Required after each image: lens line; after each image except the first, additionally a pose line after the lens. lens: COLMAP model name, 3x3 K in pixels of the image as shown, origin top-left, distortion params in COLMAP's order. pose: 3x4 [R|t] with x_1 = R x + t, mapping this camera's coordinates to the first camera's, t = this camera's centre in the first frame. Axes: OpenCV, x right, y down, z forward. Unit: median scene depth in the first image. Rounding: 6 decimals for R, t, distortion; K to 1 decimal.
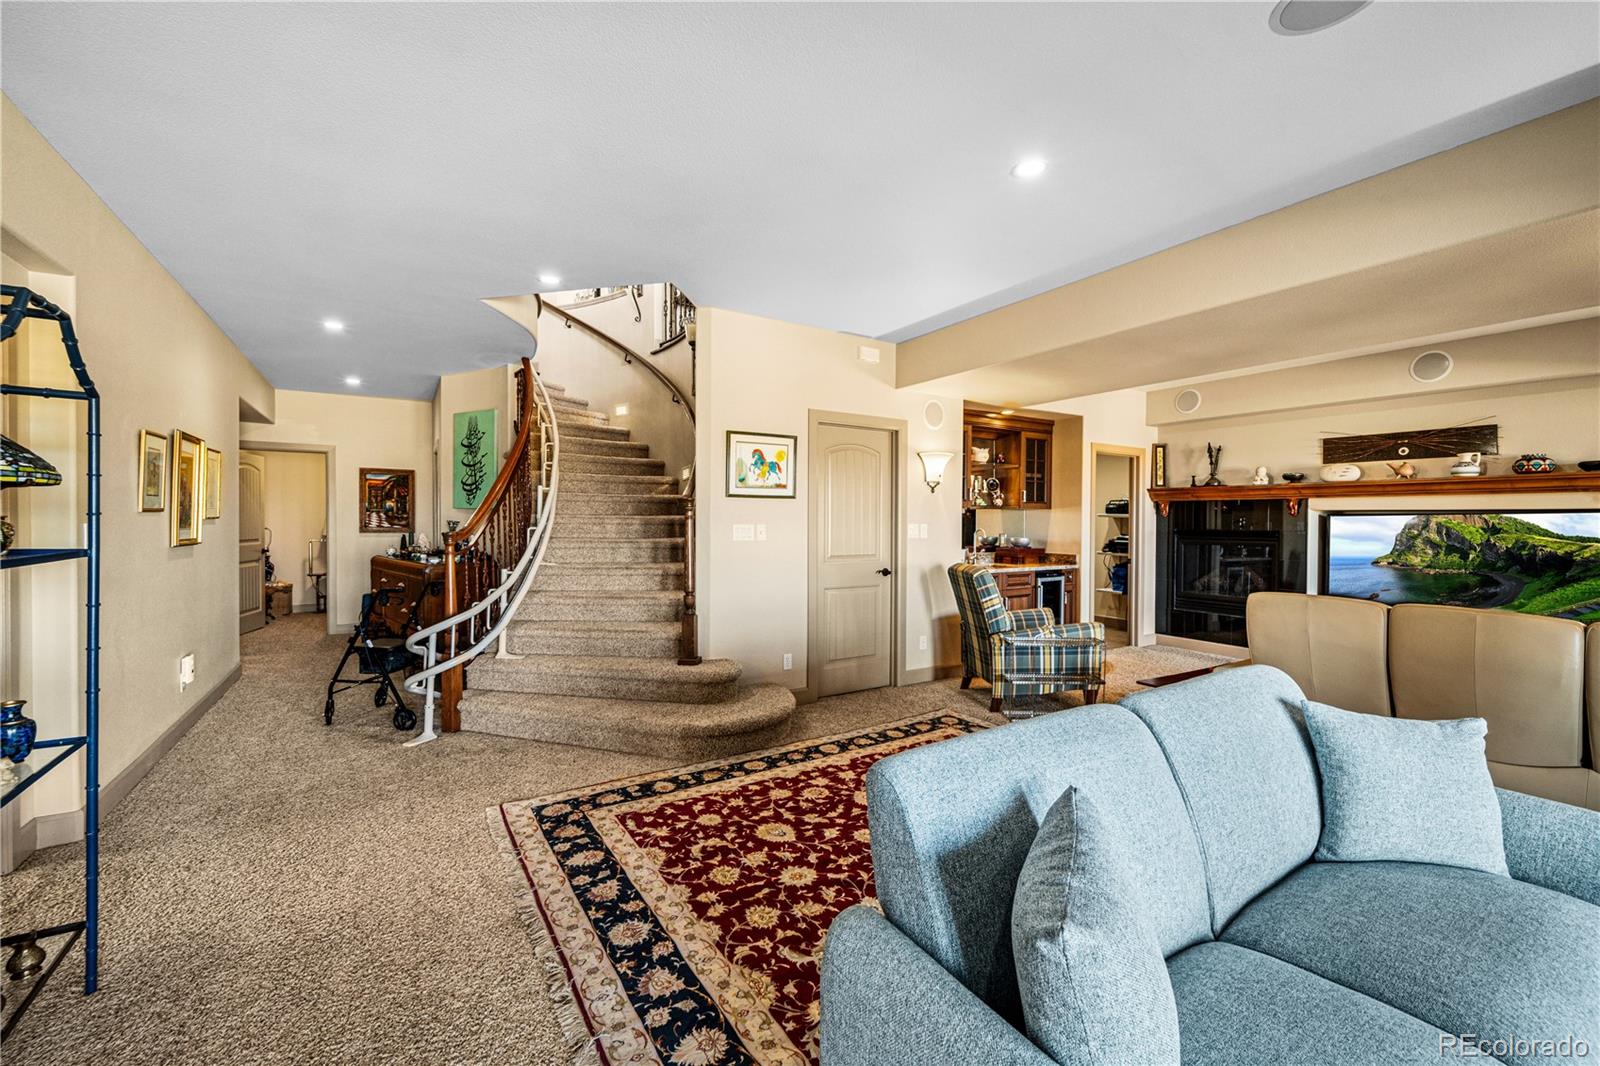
lens RADIAL K [[663.4, 0, 800.0], [0, 663.4, 533.0], [0, 0, 1]] dist [-0.000017, -0.000034]
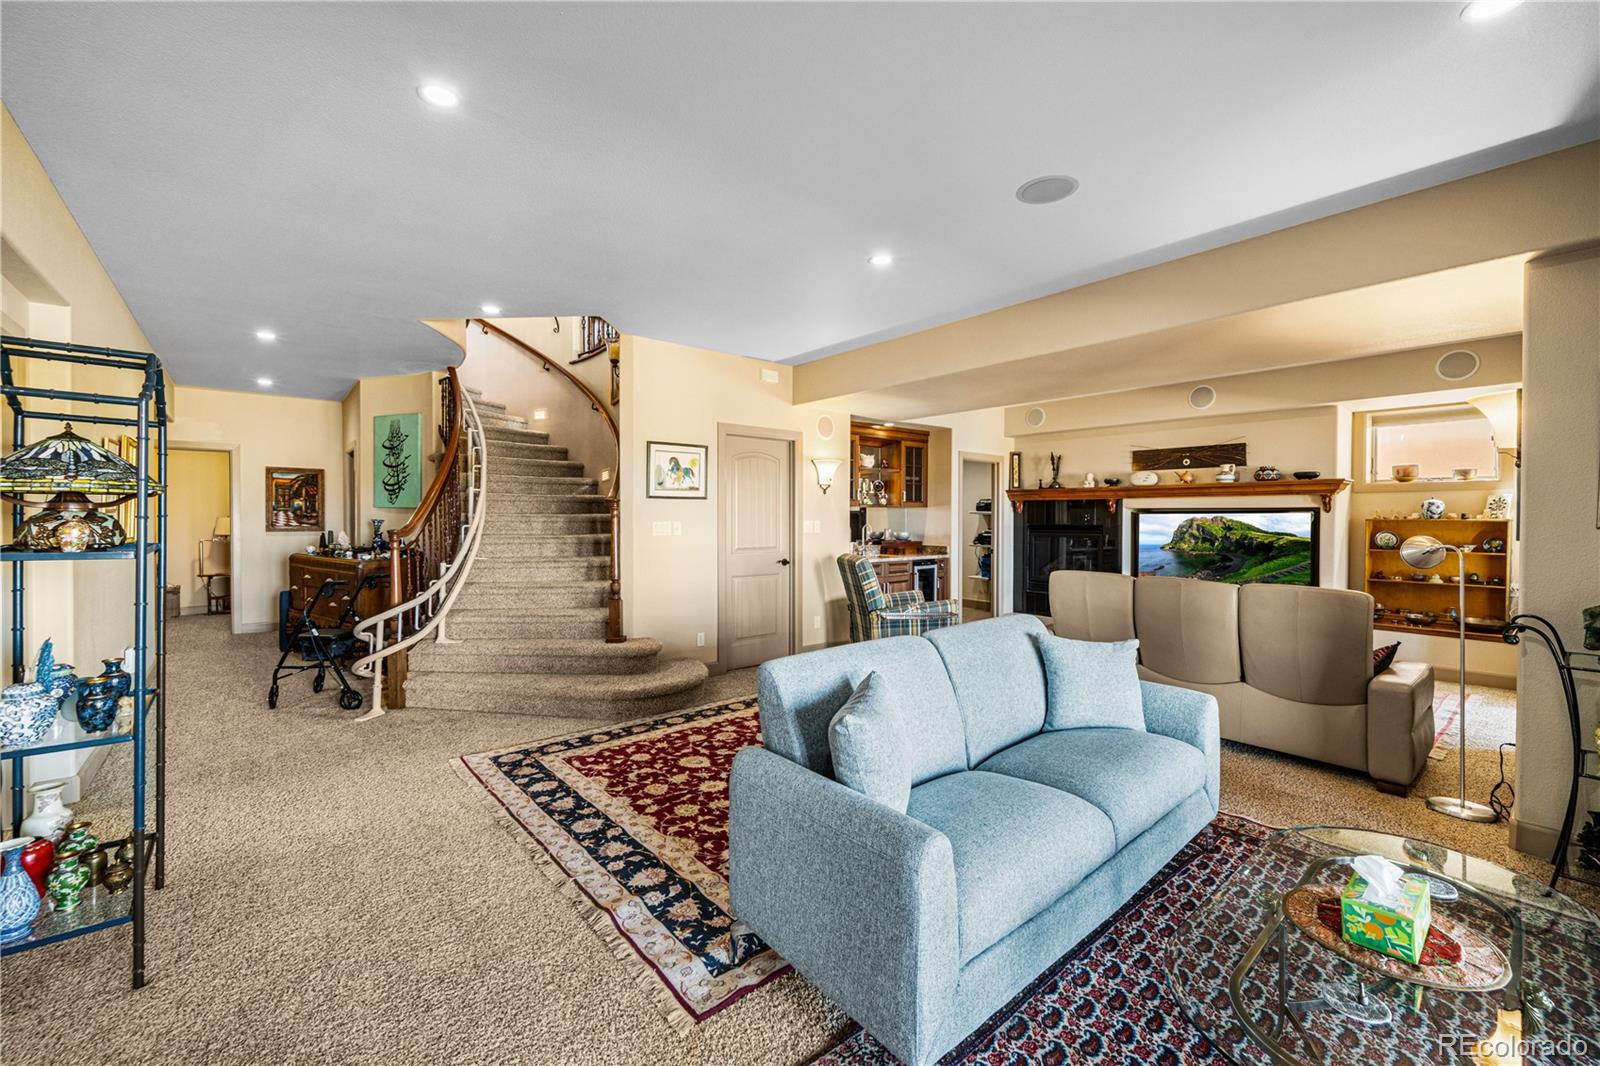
lens RADIAL K [[640.9, 0, 789.7], [0, 640.9, 527.3], [0, 0, 1]] dist [0.000497, -0.000009]
pose [[0.992105, -0.005412, 0.125290, -0.003743], [0.005836, 0.999978, -0.003017, 0.001573], [-0.125271, 0.003724, 0.992116, -0.138835]]
